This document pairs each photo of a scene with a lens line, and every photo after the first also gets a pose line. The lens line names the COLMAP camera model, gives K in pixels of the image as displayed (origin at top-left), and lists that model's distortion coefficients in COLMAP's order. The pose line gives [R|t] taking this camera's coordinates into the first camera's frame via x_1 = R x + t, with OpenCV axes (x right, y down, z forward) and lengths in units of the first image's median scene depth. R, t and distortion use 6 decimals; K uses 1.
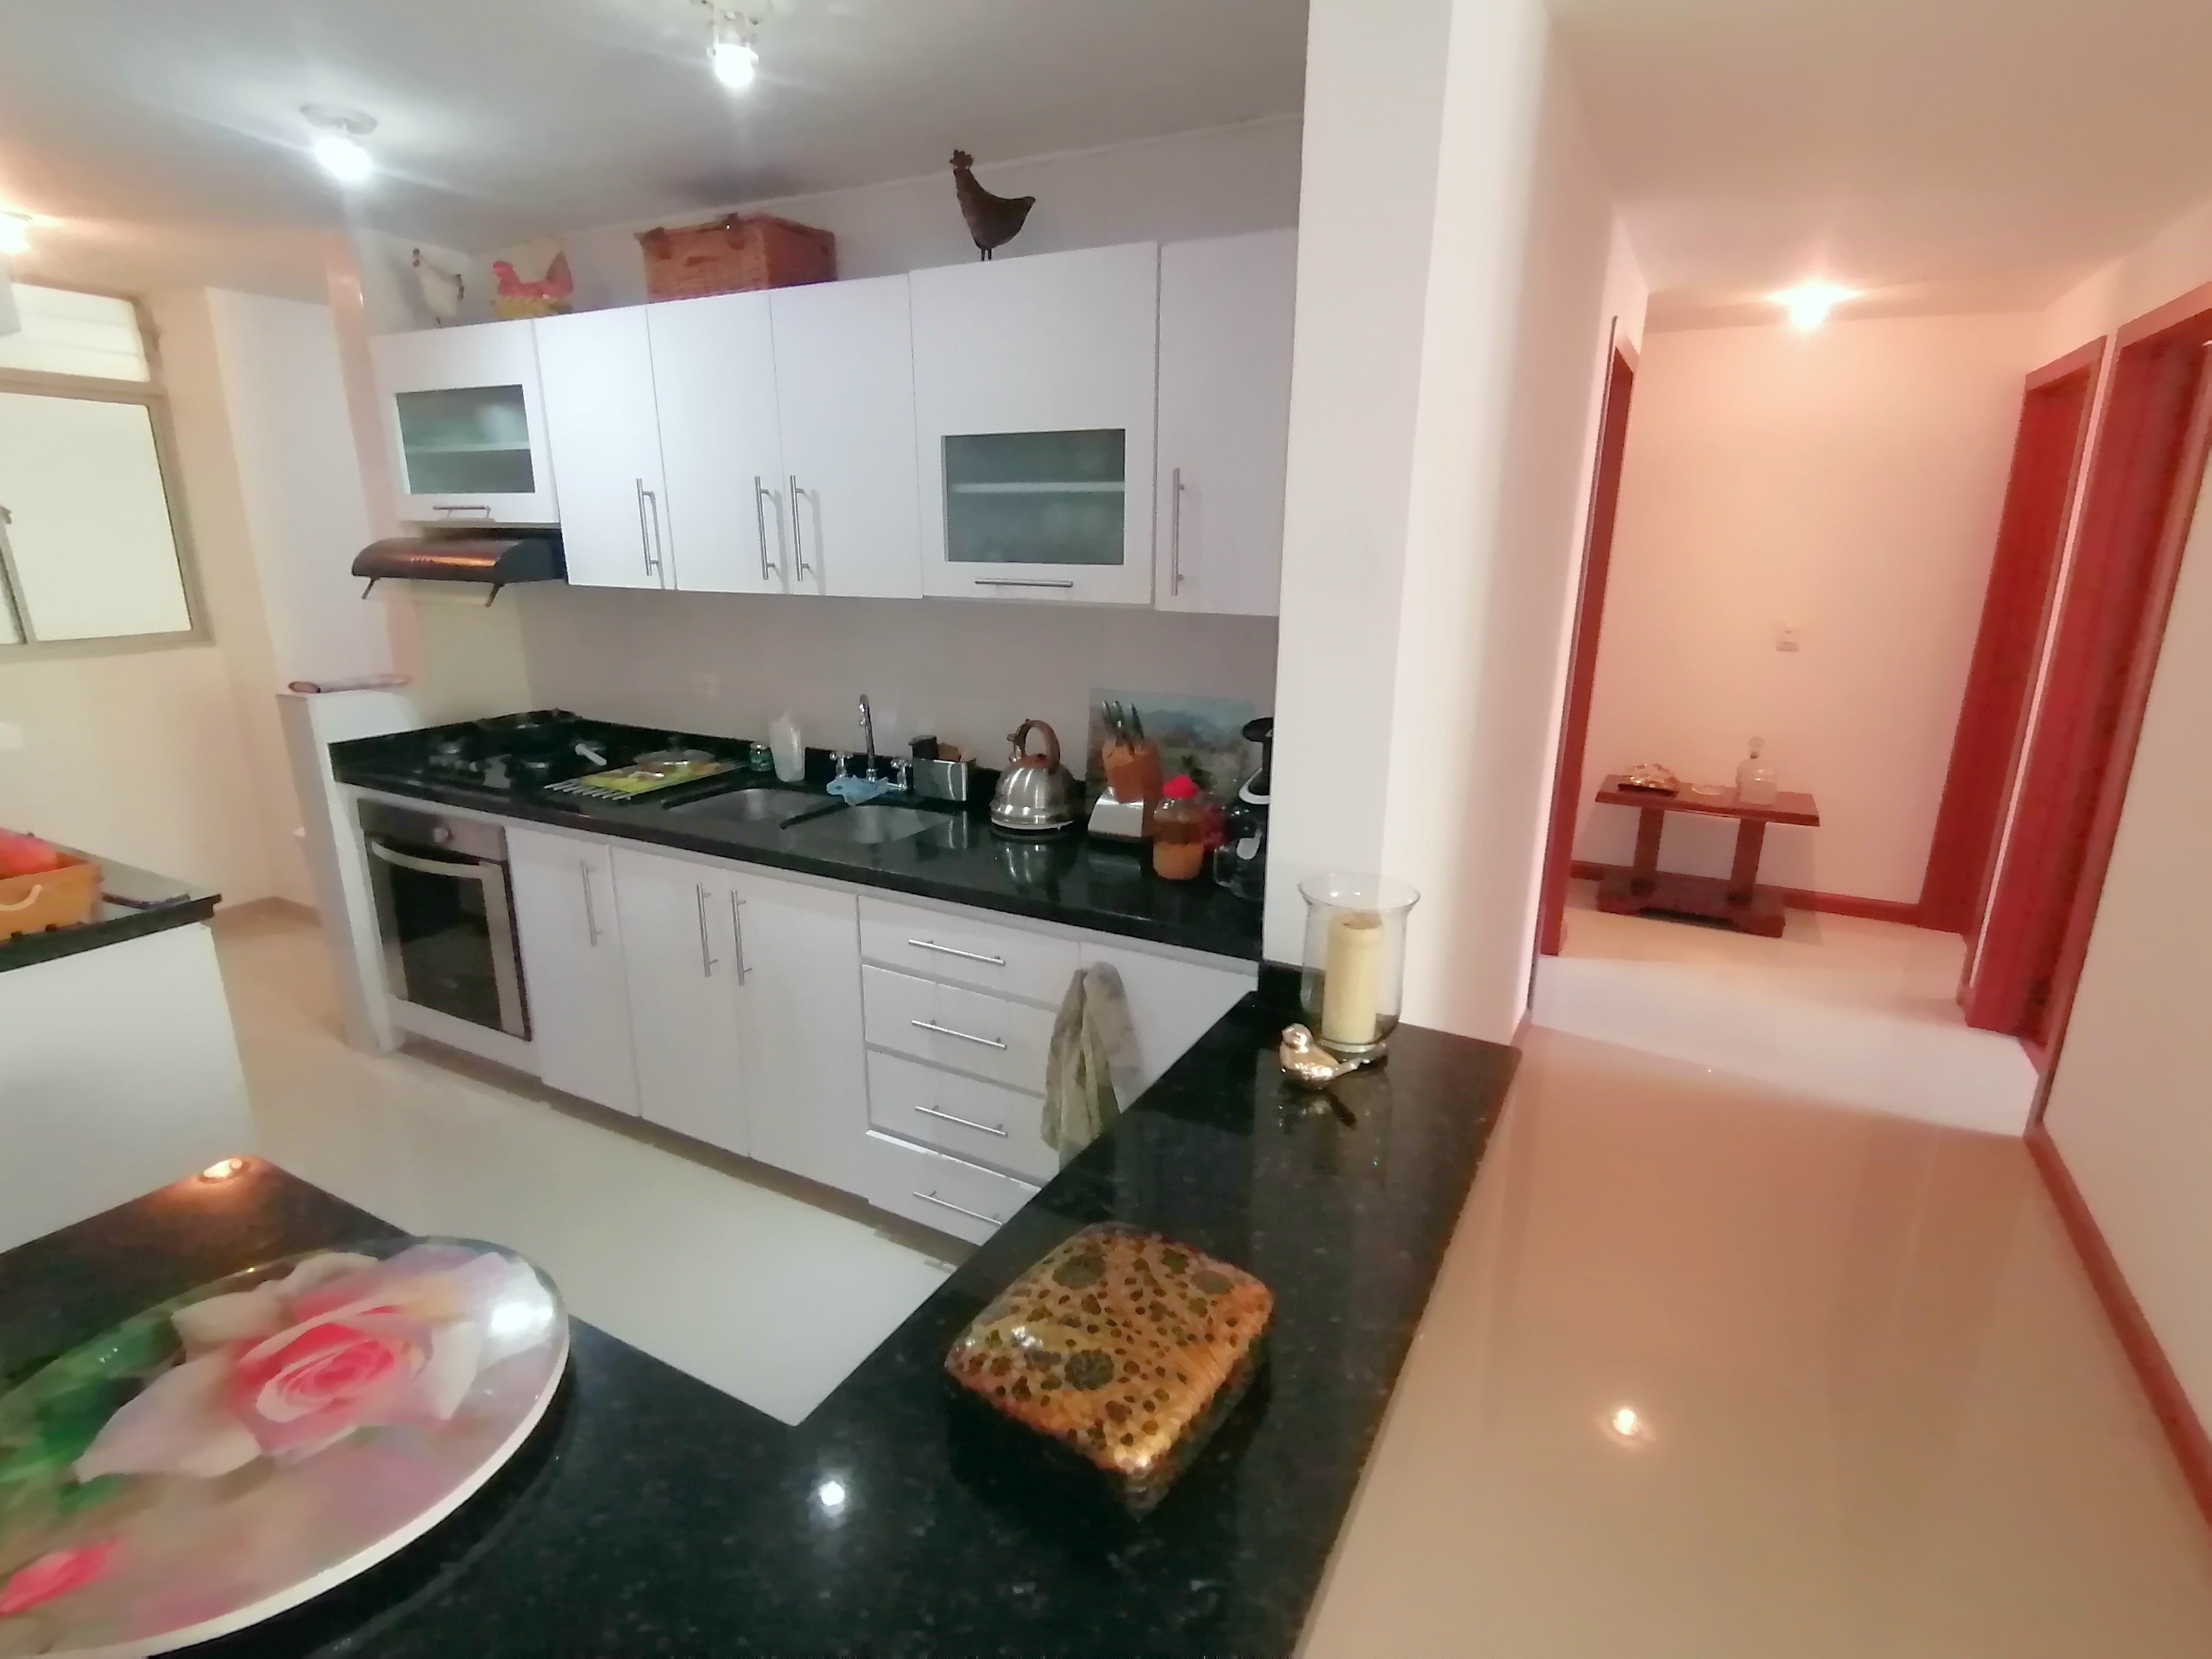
lens RADIAL K [[1105.0, 0, 1110.5], [0, 1105.0, 836.5], [0, 0, 1]] dist [0.028098, -0.022406]
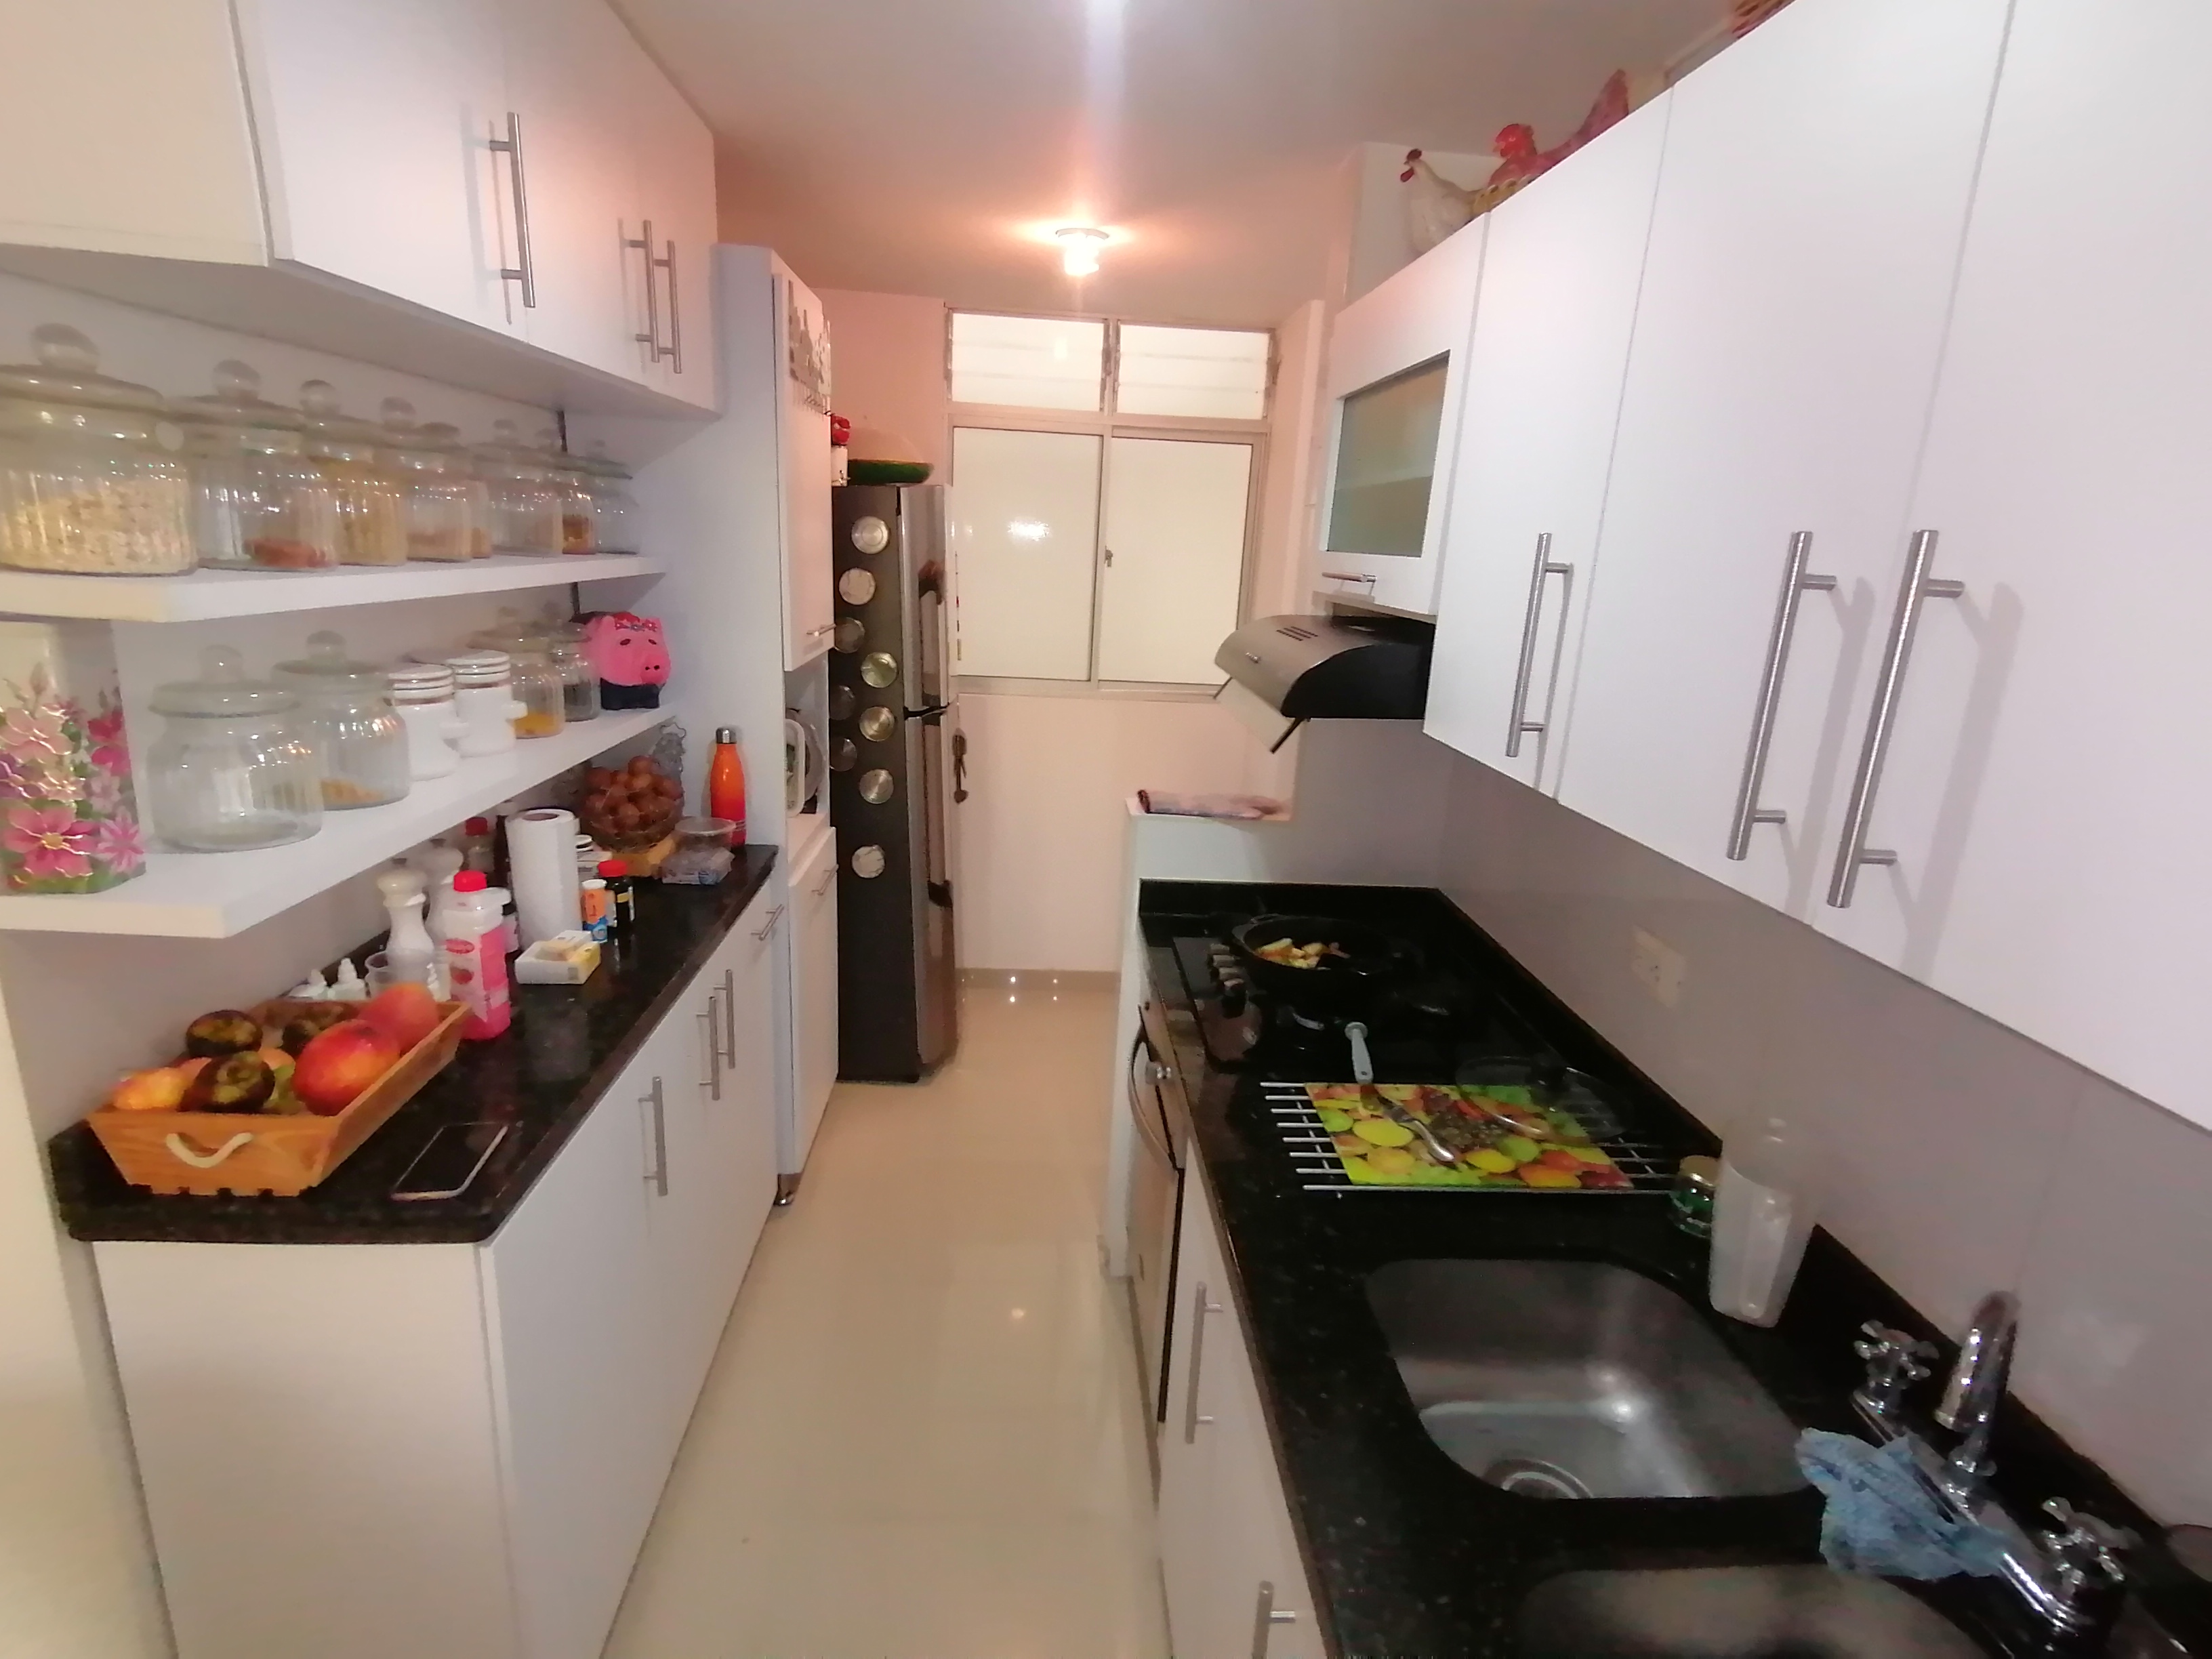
lens RADIAL K [[1105.0, 0, 1092.2], [0, 1105.0, 837.4], [0, 0, 1]] dist [0.028098, -0.022406]
pose [[0.516275, 0.244728, -0.820712, -0.139390], [-0.277948, 0.954309, 0.109720, -0.206263], [0.810065, 0.171469, 0.560708, 0.632261]]
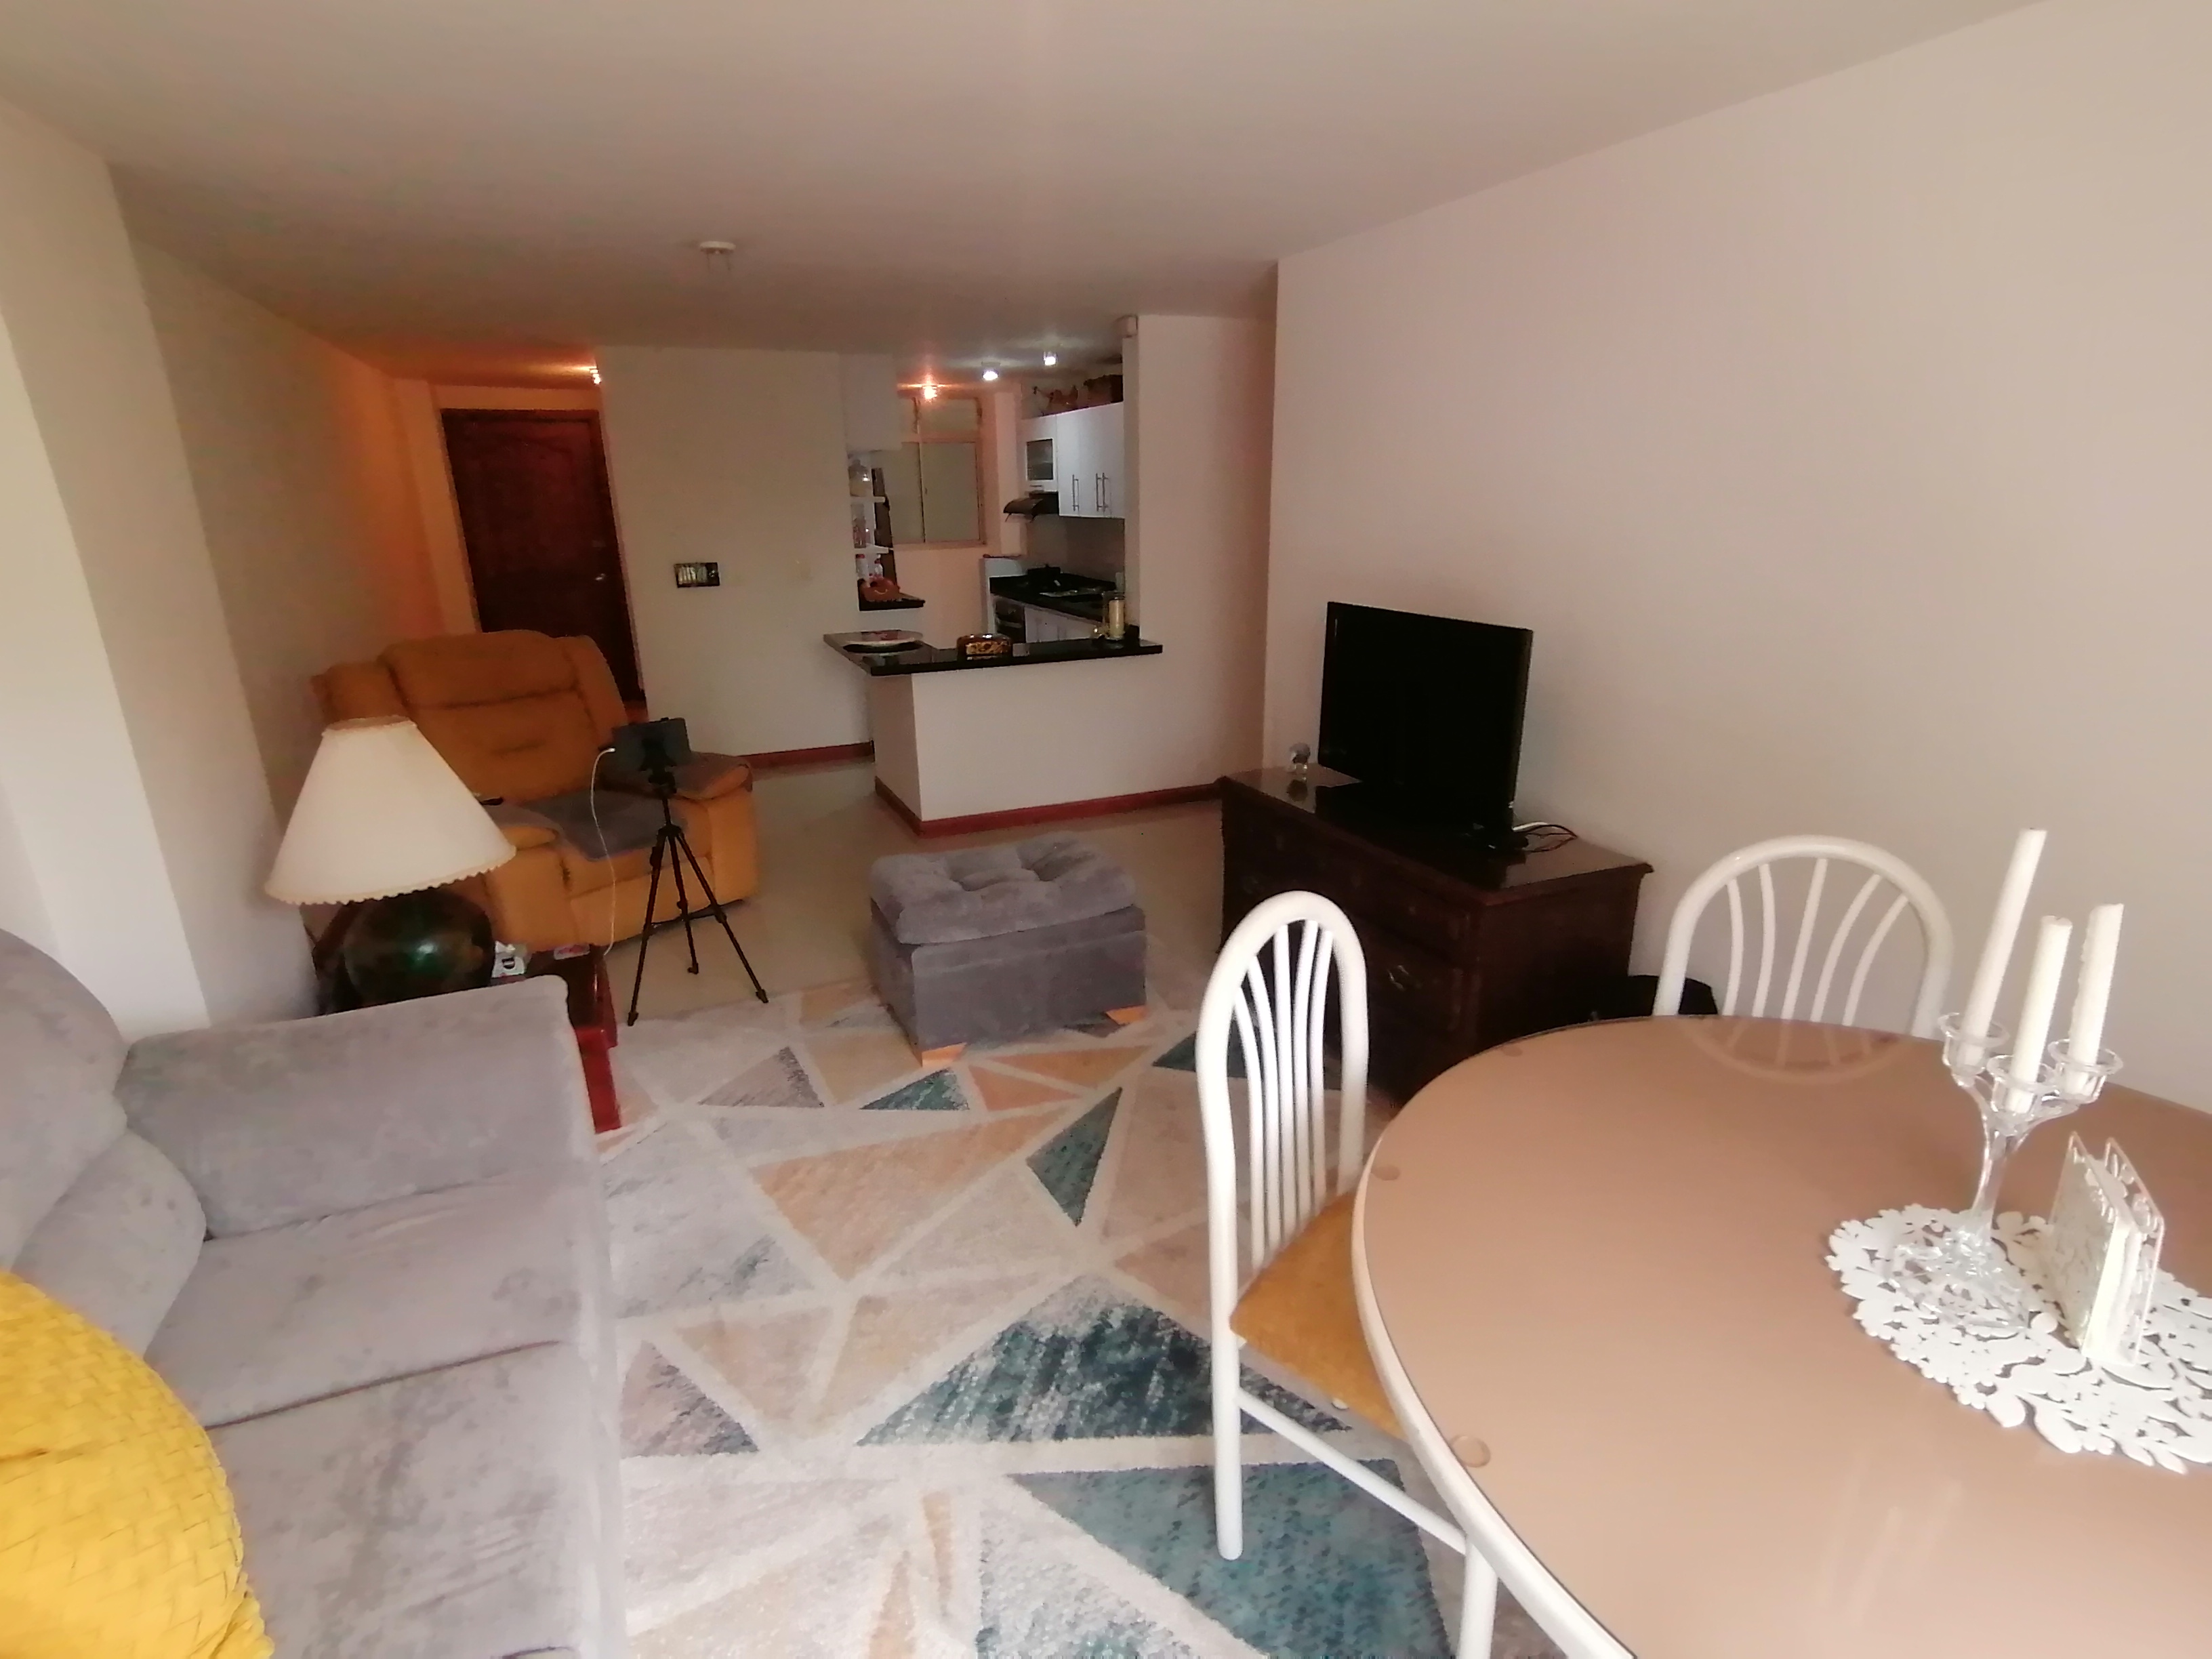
lens RADIAL K [[1105.0, 0, 1100.0], [0, 1105.0, 827.5], [0, 0, 1]] dist [0.028098, -0.022406]
pose [[0.778644, 0.167530, -0.604688, 1.338564], [-0.149462, 0.985479, 0.080570, 0.281456], [0.609405, 0.027642, 0.792377, -1.013894]]
